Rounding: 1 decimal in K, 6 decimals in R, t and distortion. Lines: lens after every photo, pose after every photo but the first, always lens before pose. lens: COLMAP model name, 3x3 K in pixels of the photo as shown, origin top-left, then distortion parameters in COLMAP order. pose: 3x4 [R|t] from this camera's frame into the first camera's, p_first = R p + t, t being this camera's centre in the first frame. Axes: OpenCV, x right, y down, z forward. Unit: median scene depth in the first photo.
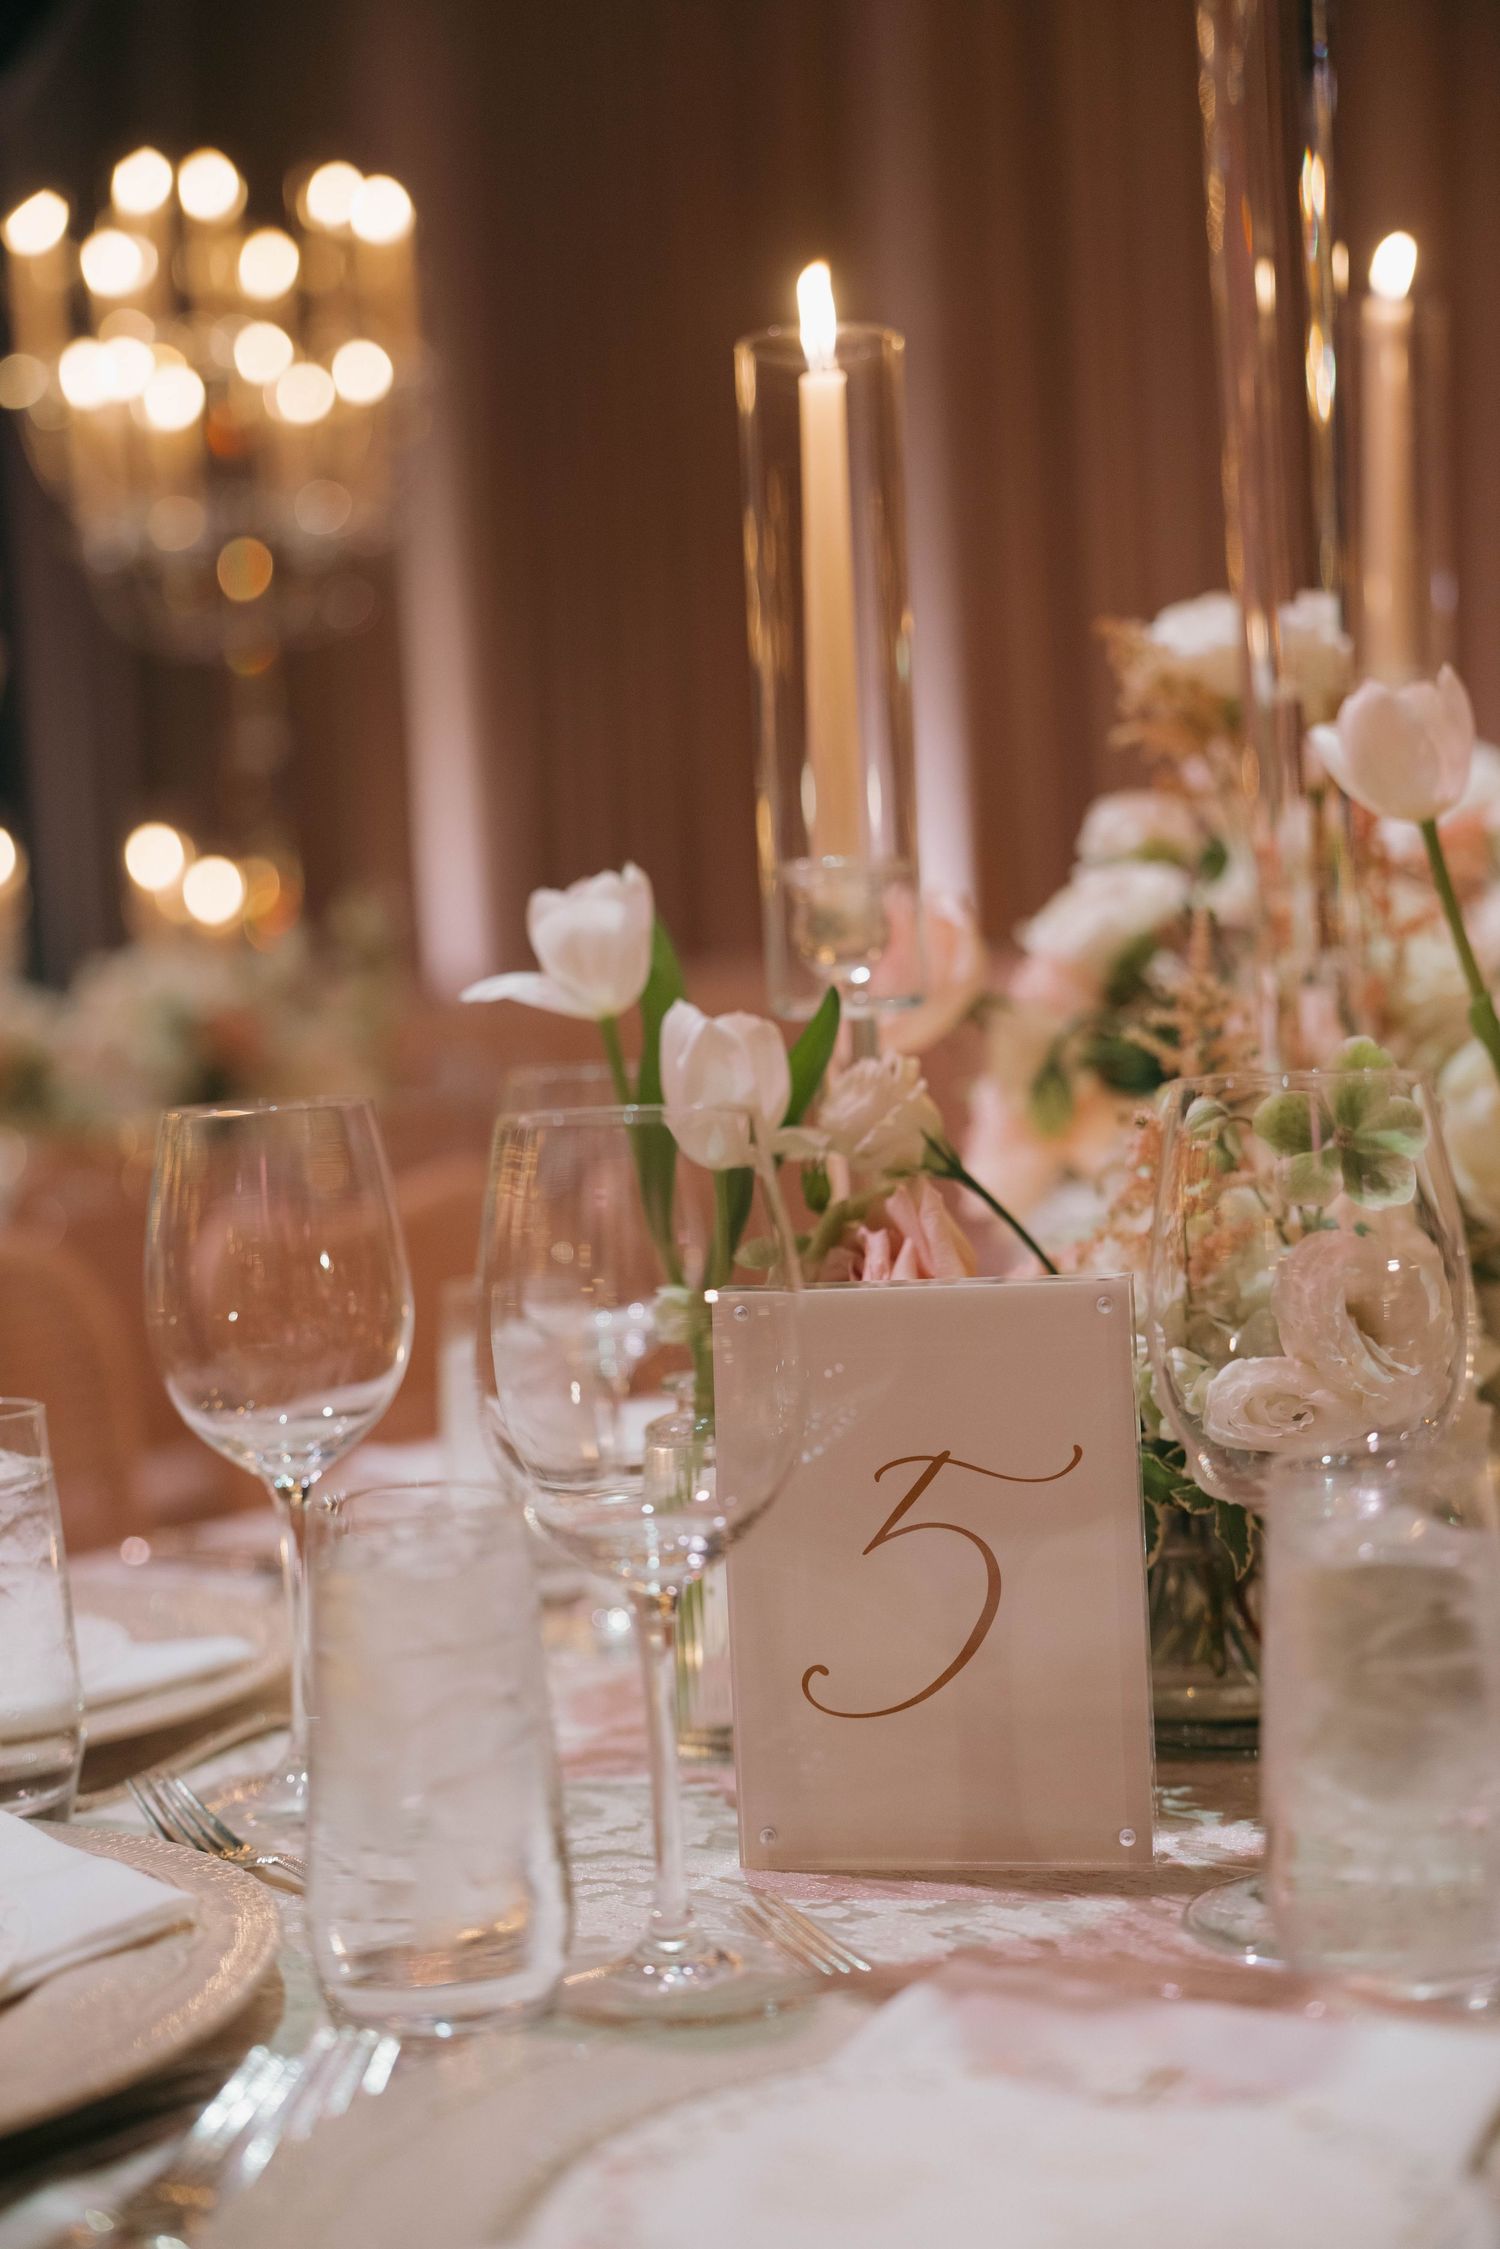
lens RADIAL K [[2999.5, 0, 751.0], [0, 2999.5, 1124.5], [0, 0, 1]] dist [-0.019172, 0.000000]
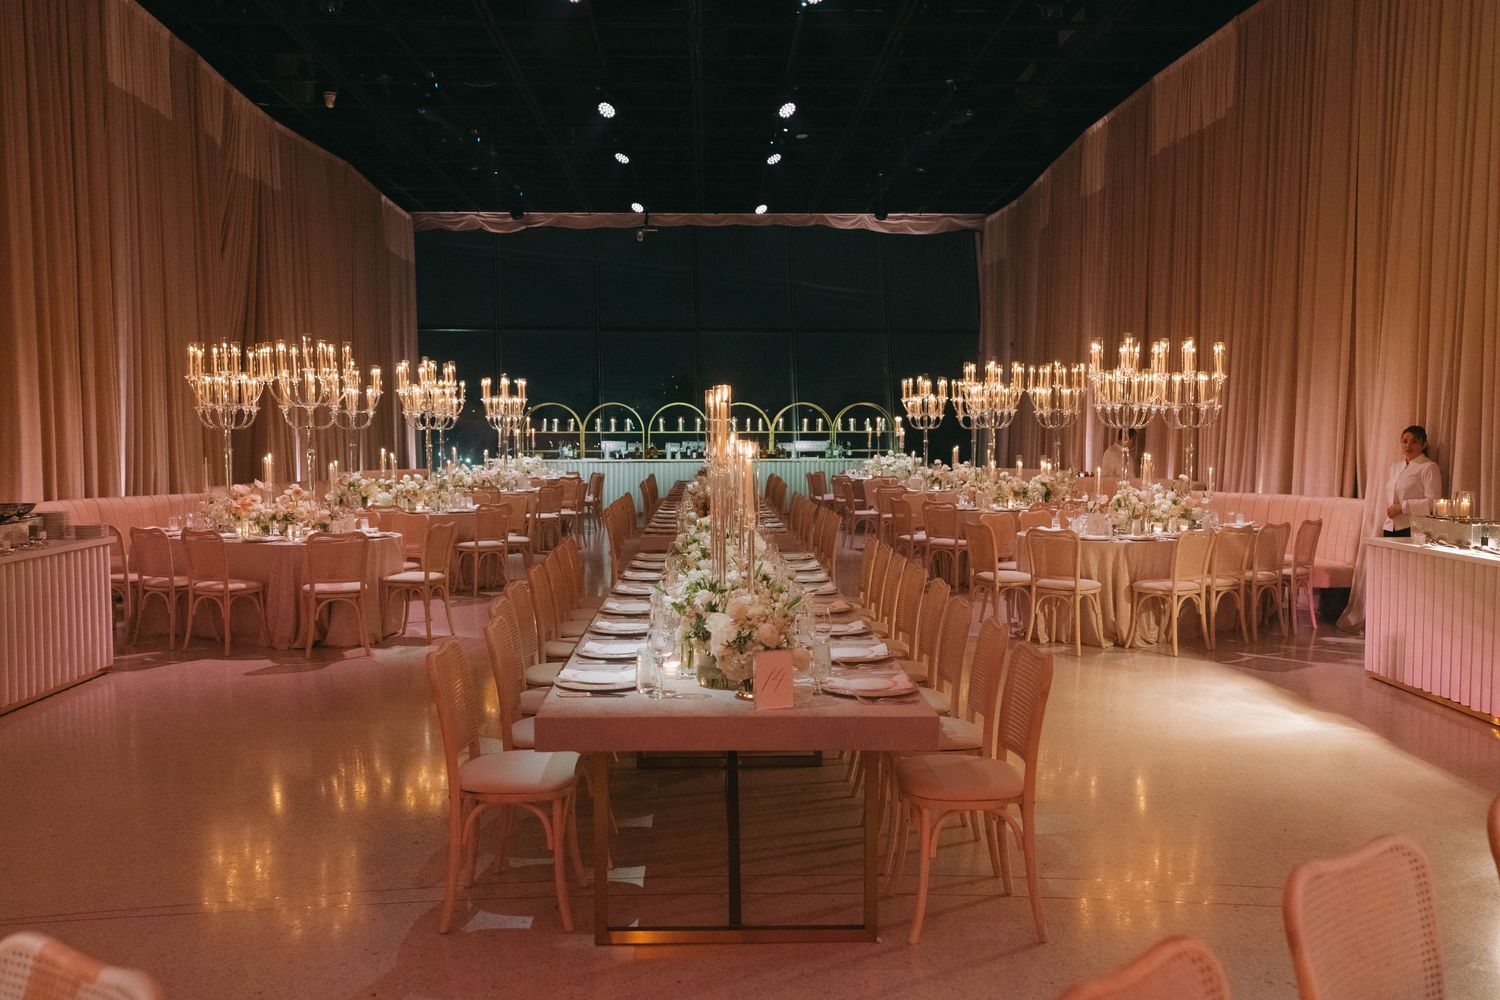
lens RADIAL K [[1246.1, 0, 744.2], [0, 1246.1, 501.5], [0, 0, 1]] dist [0.002114, -0.021416]
pose [[0.930134, 0.074555, -0.359573, 0.779472], [-0.068039, 0.997208, 0.030762, -0.128134], [0.360863, -0.004148, 0.932610, -7.263559]]
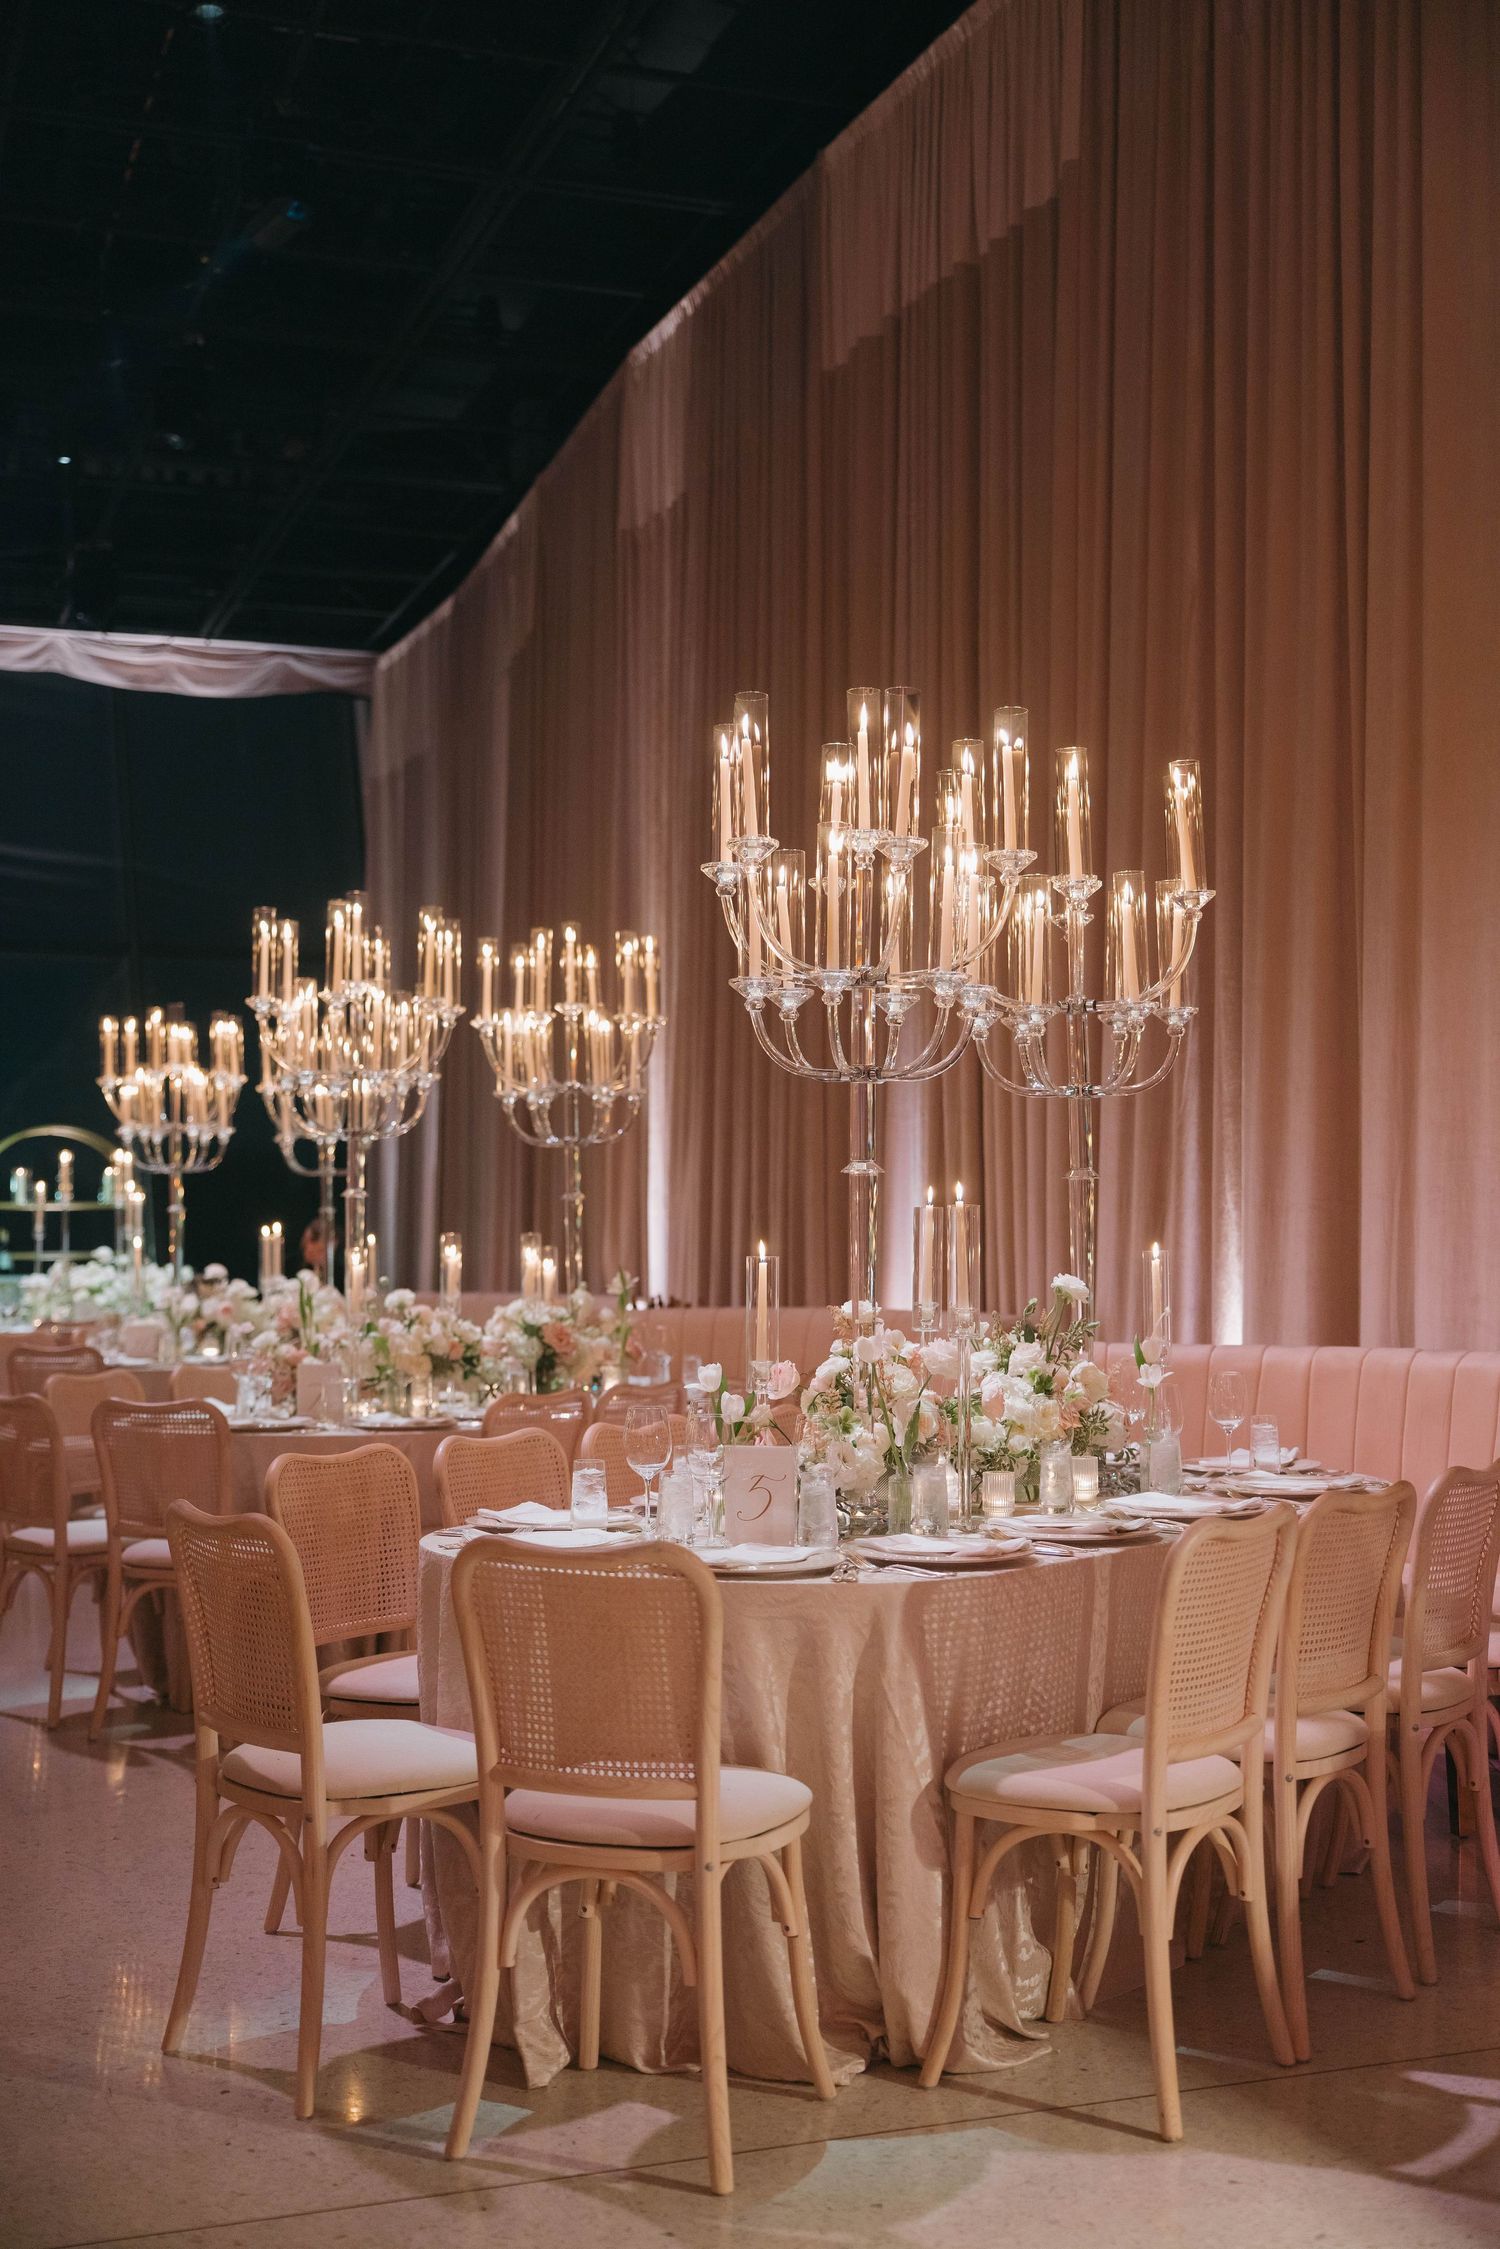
lens RADIAL K [[2591.7, 0, 750.1], [0, 2591.7, 1126.6], [0, 0, 1]] dist [-0.007988, 0.000000]
pose [[0.997520, 0.045295, -0.053877, 0.202454], [-0.049900, 0.994919, -0.087441, -0.089446], [0.049643, 0.089913, 0.994712, -2.974537]]
